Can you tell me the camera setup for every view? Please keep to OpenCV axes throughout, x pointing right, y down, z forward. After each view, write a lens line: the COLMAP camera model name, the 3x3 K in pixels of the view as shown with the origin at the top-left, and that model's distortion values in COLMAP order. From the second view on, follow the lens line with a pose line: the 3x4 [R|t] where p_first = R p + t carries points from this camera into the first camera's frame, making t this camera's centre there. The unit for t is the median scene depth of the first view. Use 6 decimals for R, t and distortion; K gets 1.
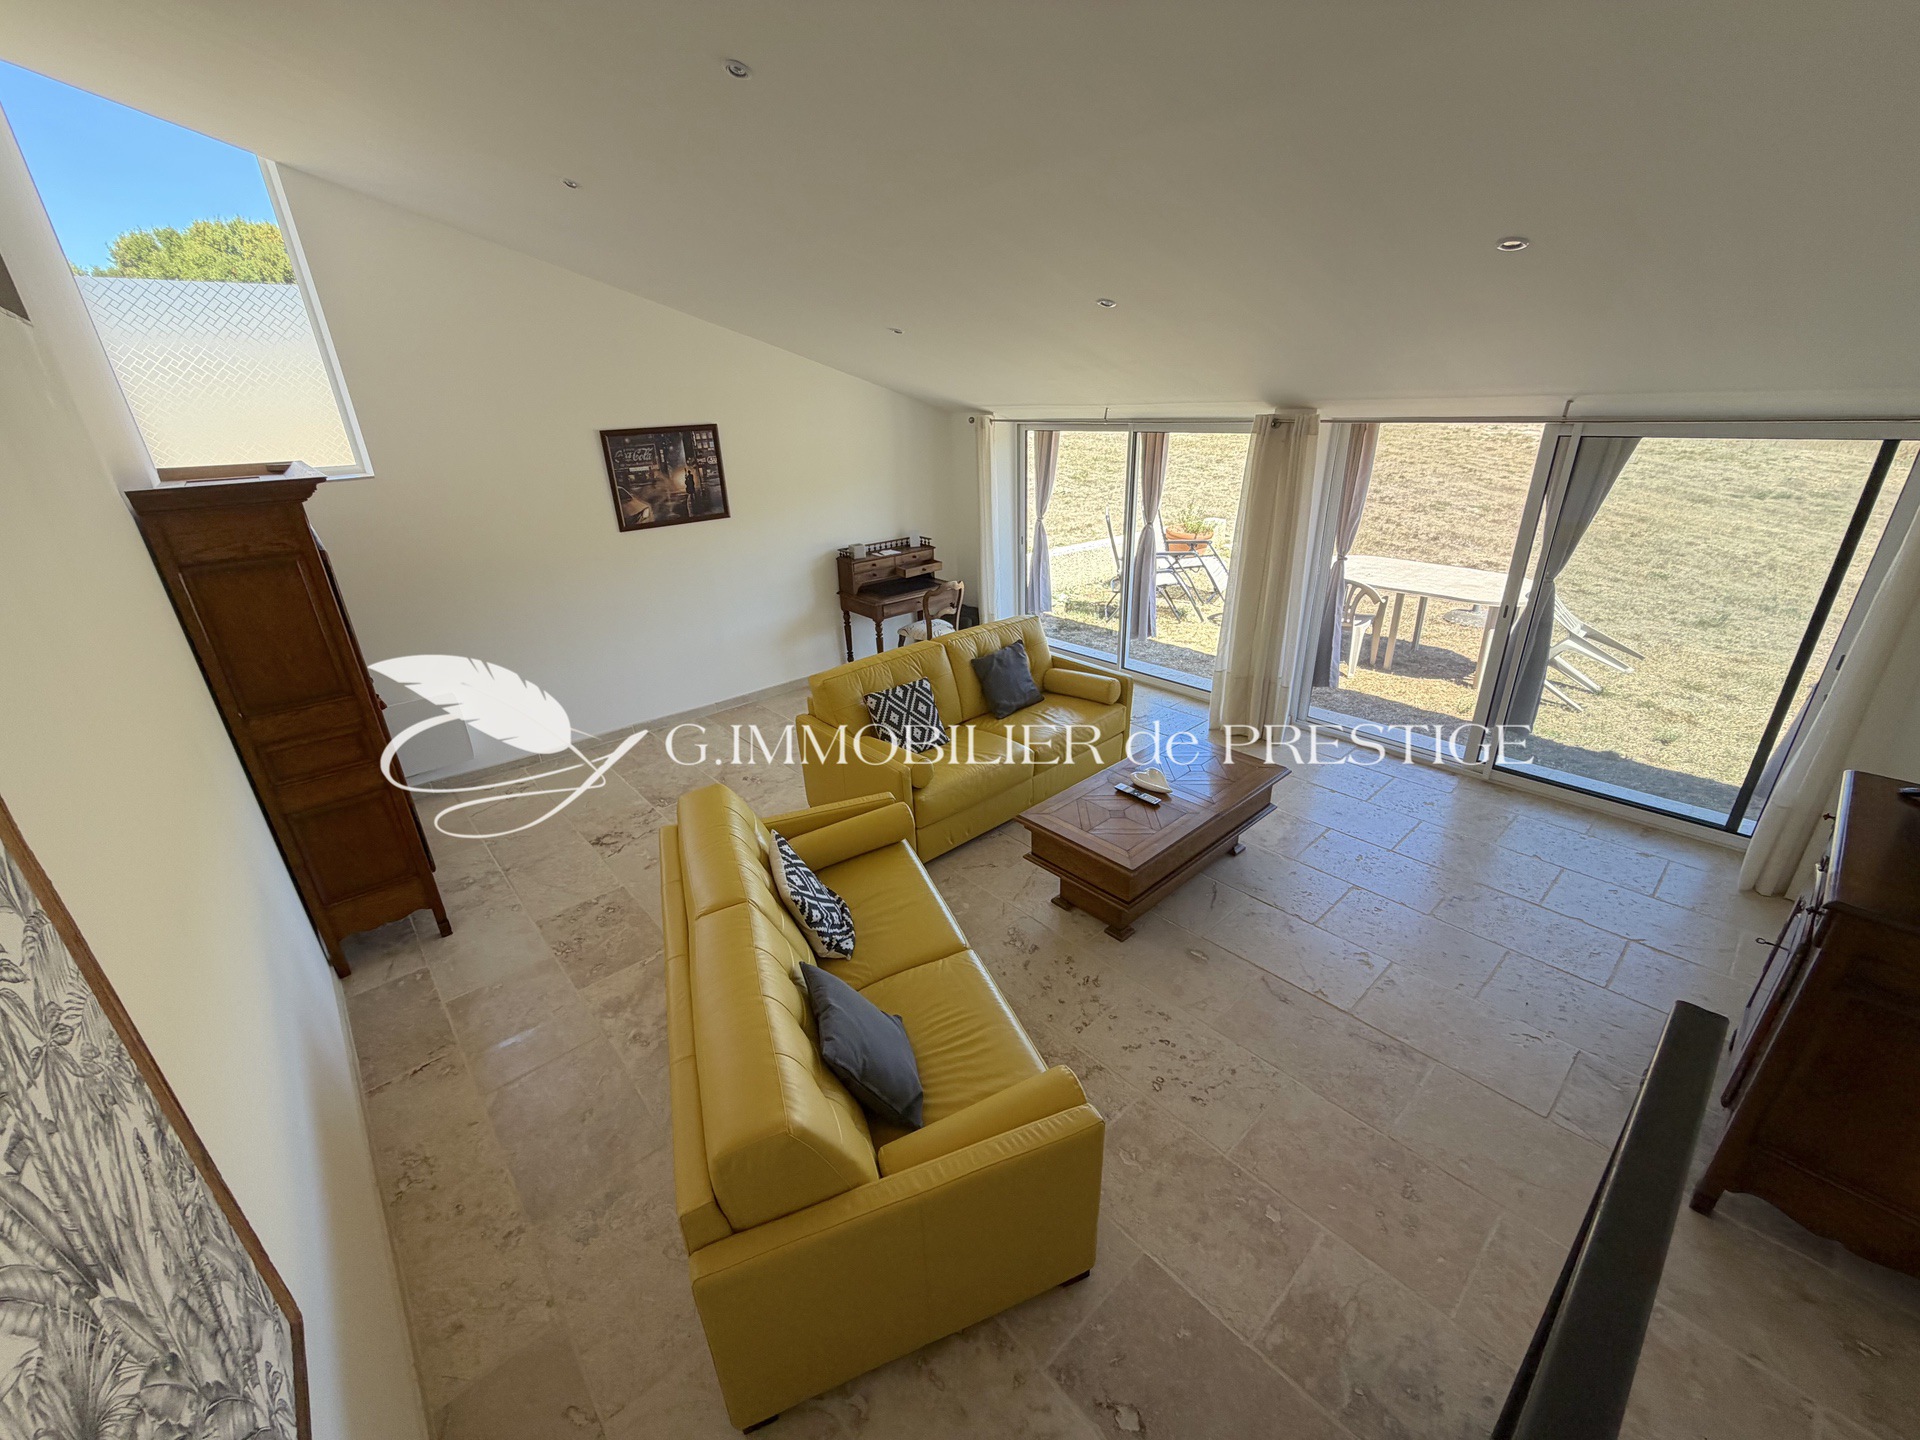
lens RADIAL K [[767.9, 0, 950.0], [0, 767.9, 720.6], [0, 0, 1]] dist [-0.006691, 0.003061]
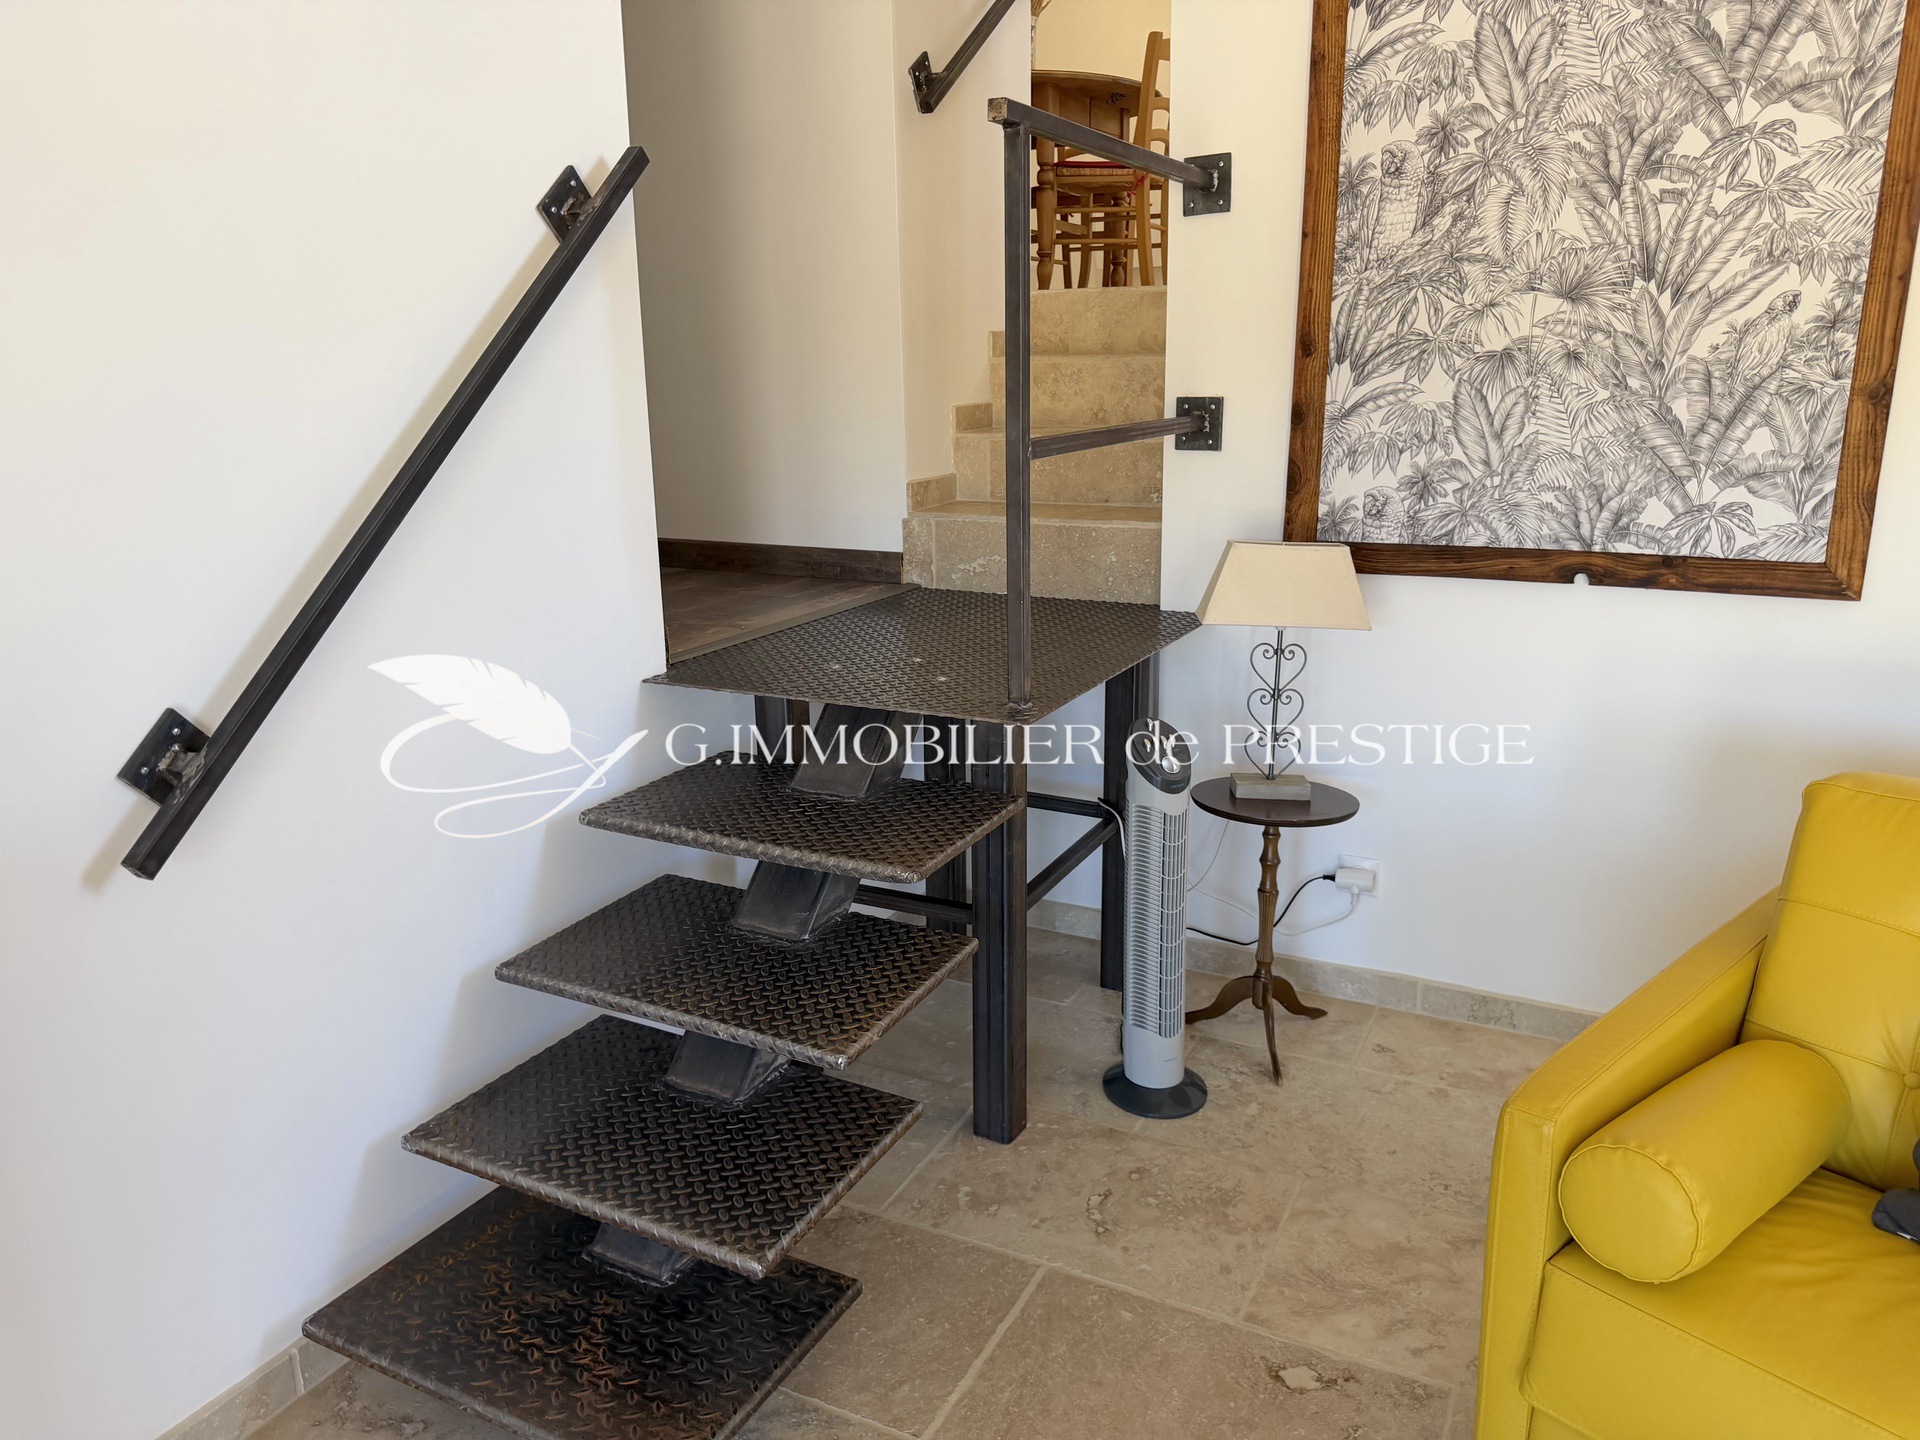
lens RADIAL K [[1360.0, 0, 969.1], [0, 1360.0, 708.0], [0, 0, 1]] dist [0.045764, -0.046160]
pose [[-0.925239, 0.132211, -0.355602, 0.275970], [-0.110563, 0.802660, 0.586100, -0.043583], [0.362917, 0.581599, -0.728034, 0.482520]]
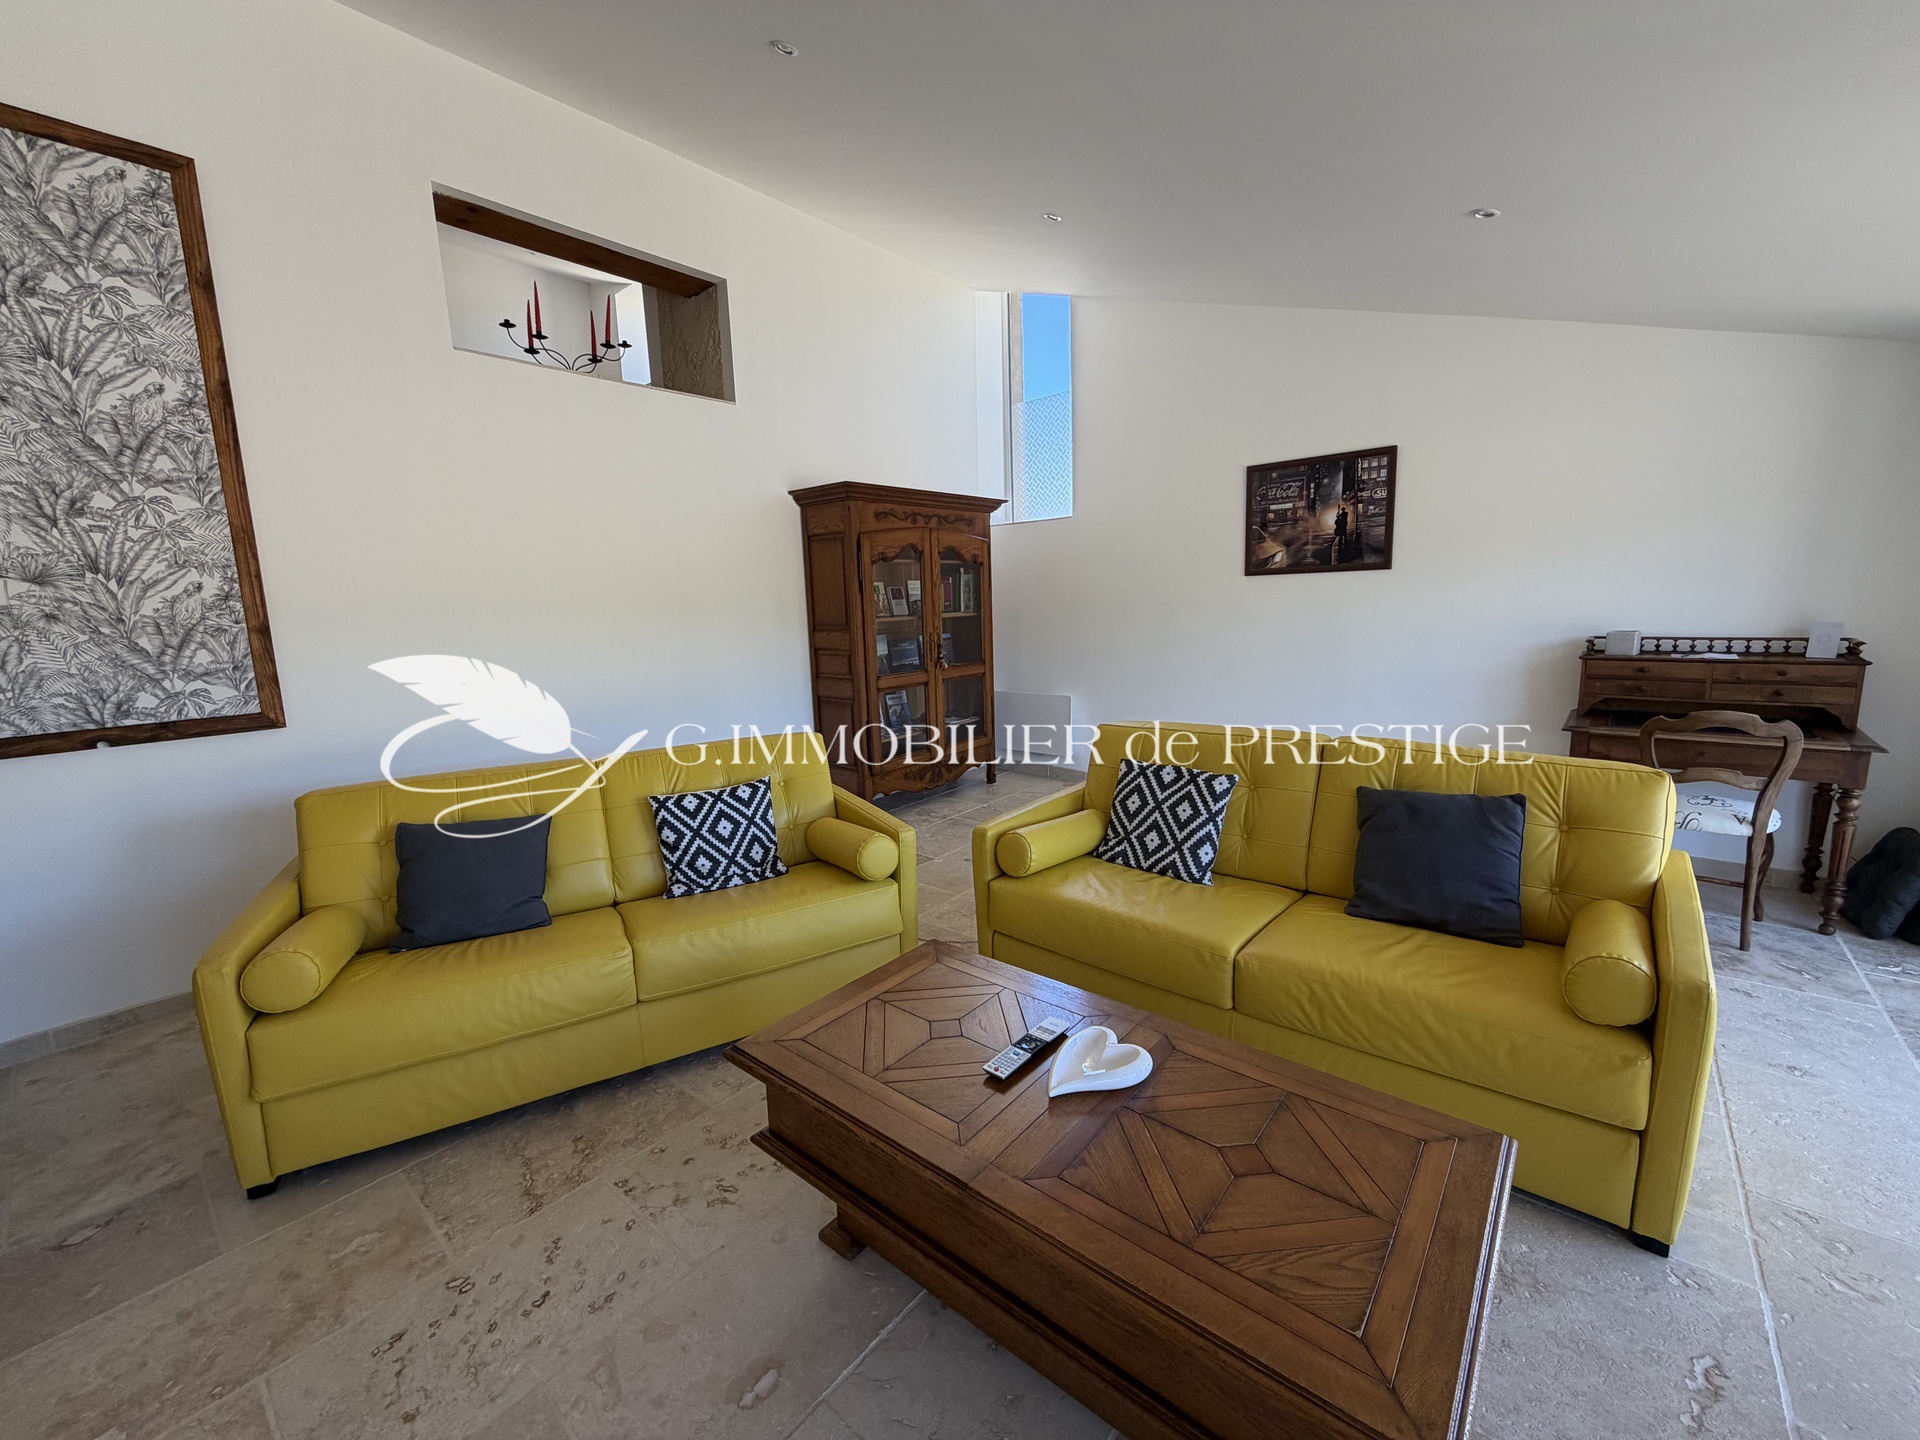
lens RADIAL K [[767.9, 0, 957.7], [0, 767.9, 713.6], [0, 0, 1]] dist [-0.006691, 0.003061]
pose [[0.151769, 0.180513, -0.971793, 0.426219], [-0.361894, 0.925060, 0.115314, -0.076849], [0.919782, 0.334185, 0.205722, 0.556113]]
